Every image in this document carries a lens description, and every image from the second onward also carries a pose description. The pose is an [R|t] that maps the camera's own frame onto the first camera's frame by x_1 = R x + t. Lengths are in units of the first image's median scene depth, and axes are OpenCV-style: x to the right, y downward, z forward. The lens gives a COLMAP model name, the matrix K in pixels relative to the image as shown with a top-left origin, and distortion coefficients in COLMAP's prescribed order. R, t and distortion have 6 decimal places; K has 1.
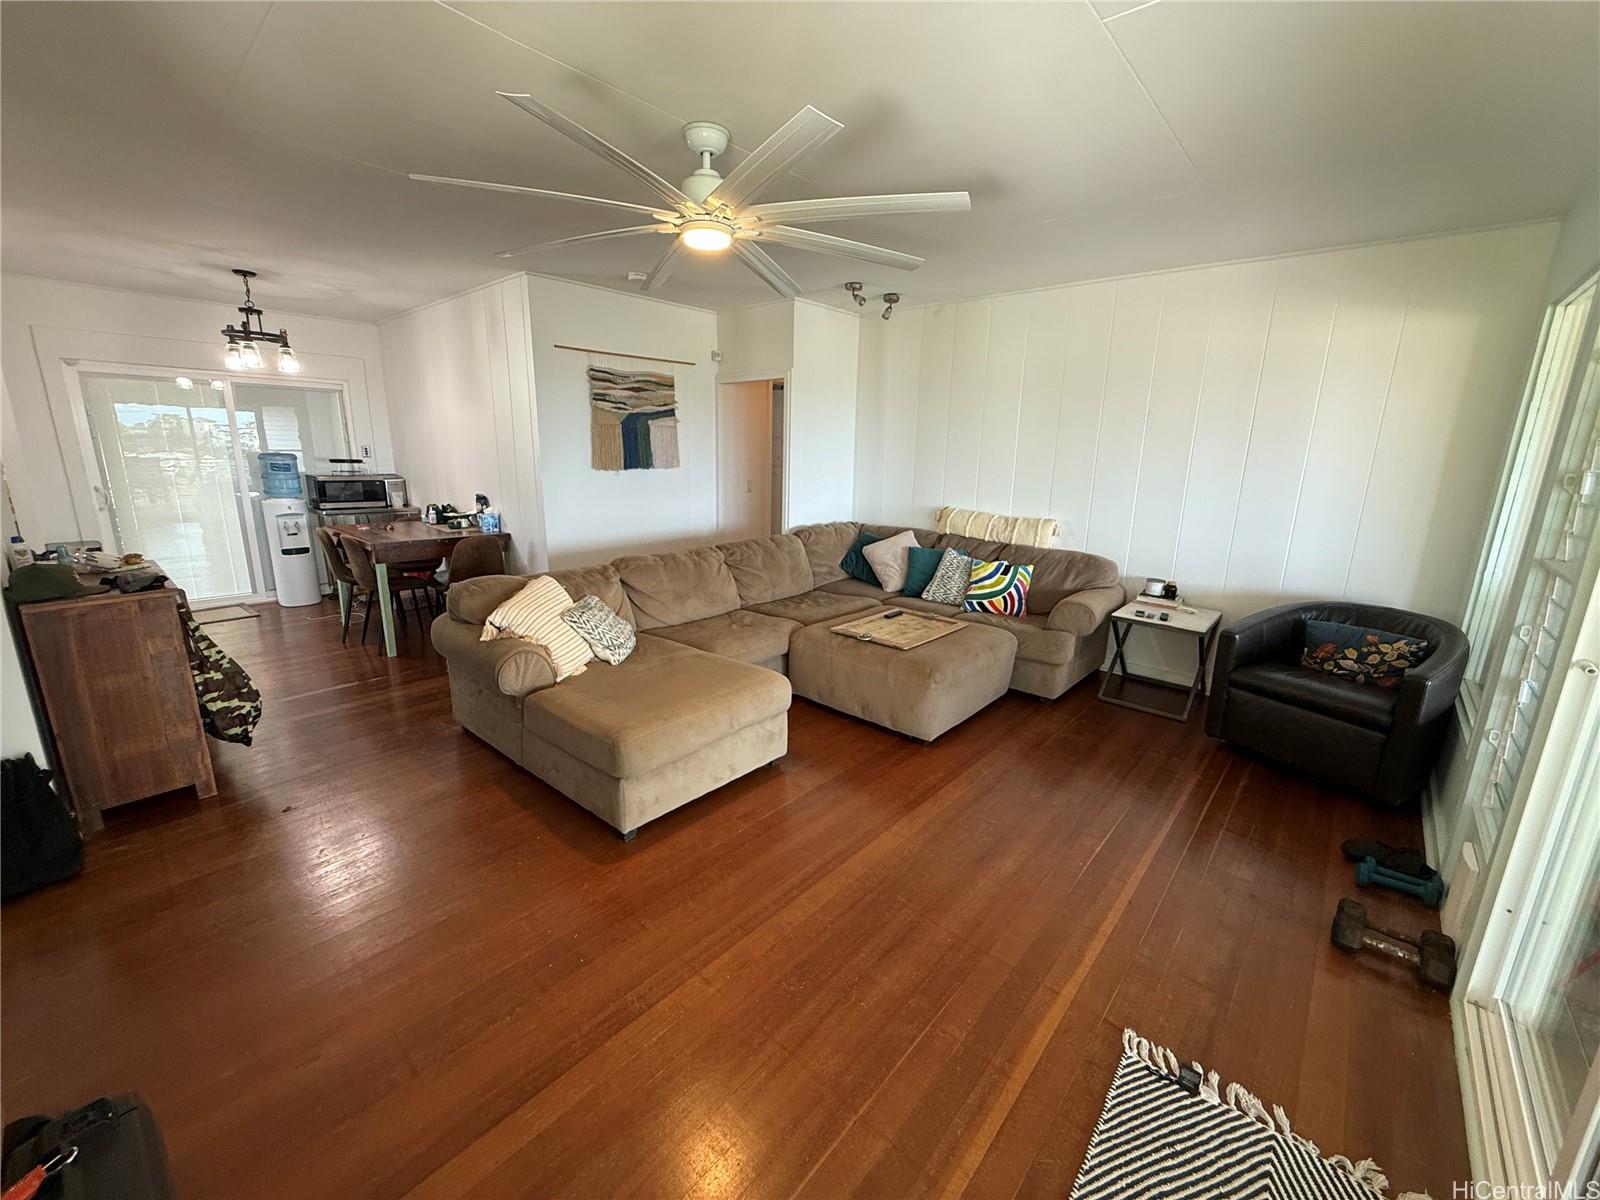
lens RADIAL K [[638.4, 0, 801.1], [0, 638.4, 600.5], [0, 0, 1]] dist [-0.000583, -0.000034]
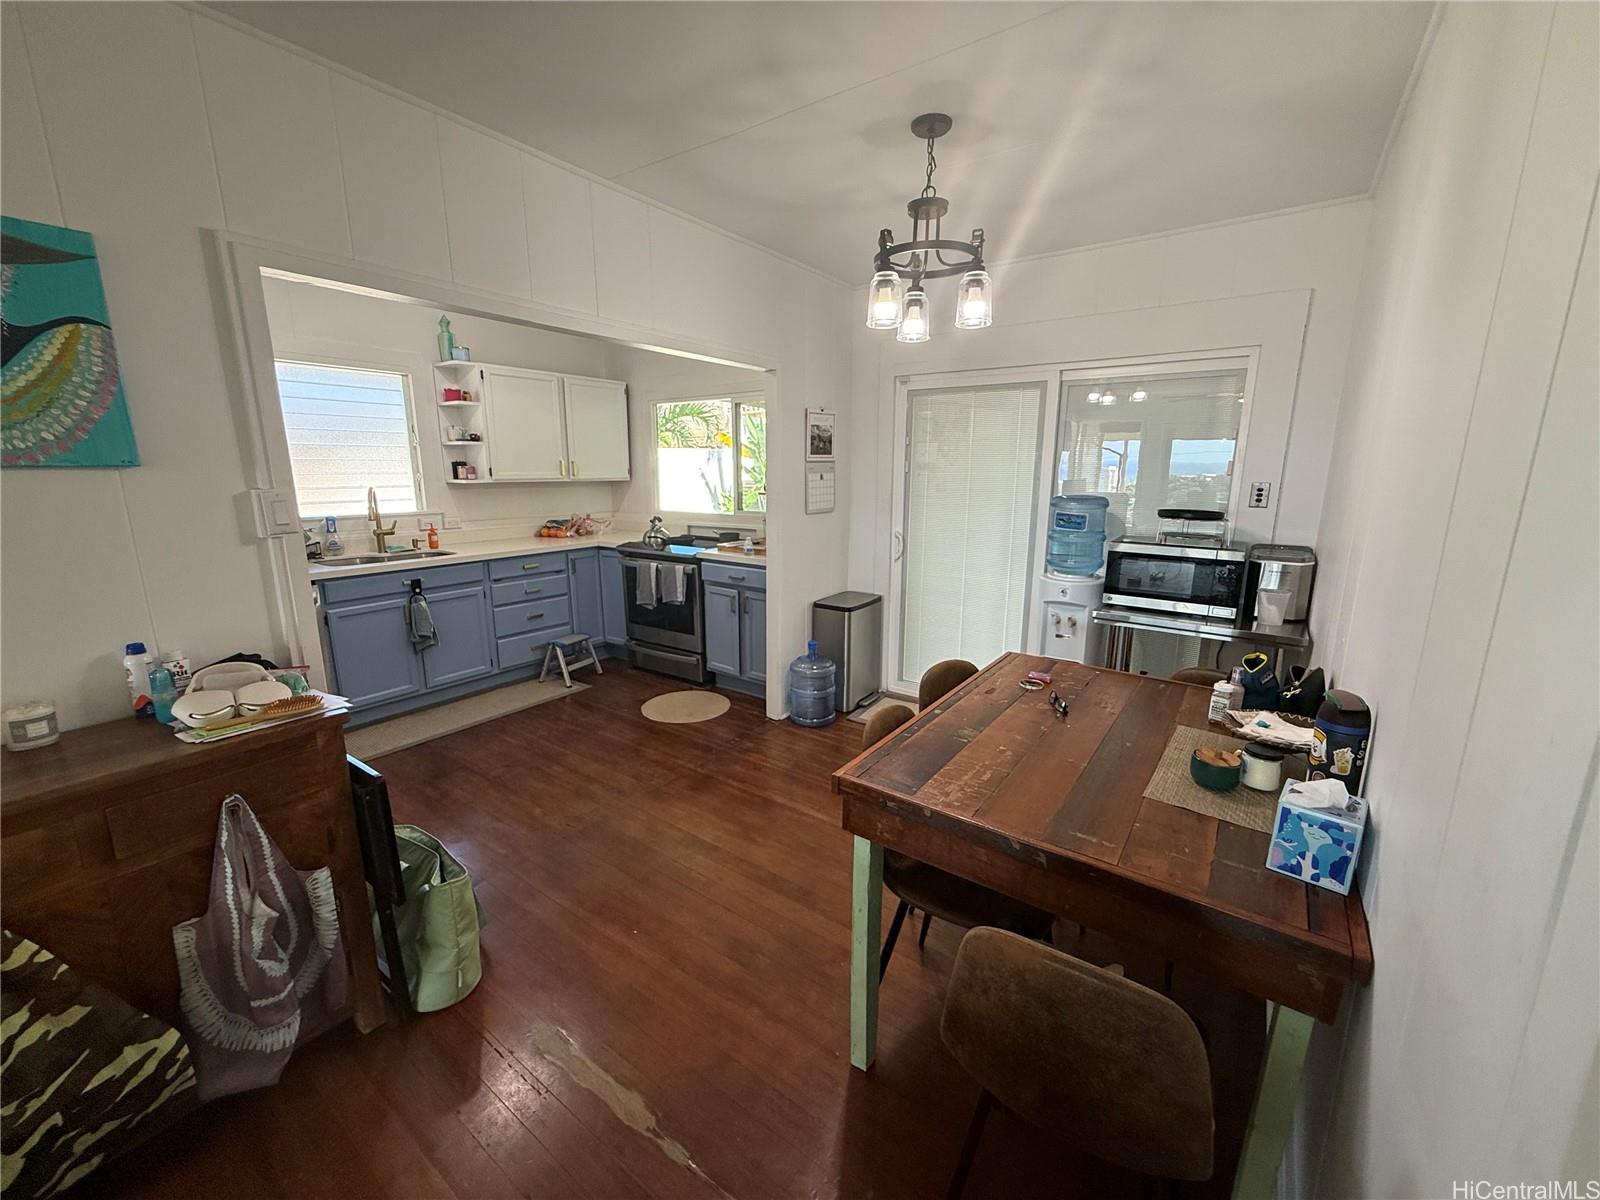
lens RADIAL K [[638.4, 0, 801.5], [0, 638.4, 601.1], [0, 0, 1]] dist [-0.000583, -0.000034]
pose [[0.110957, 0.191357, -0.975229, -0.316080], [-0.231064, 0.959364, 0.161955, -0.203606], [0.966591, 0.207370, 0.150664, 0.800656]]
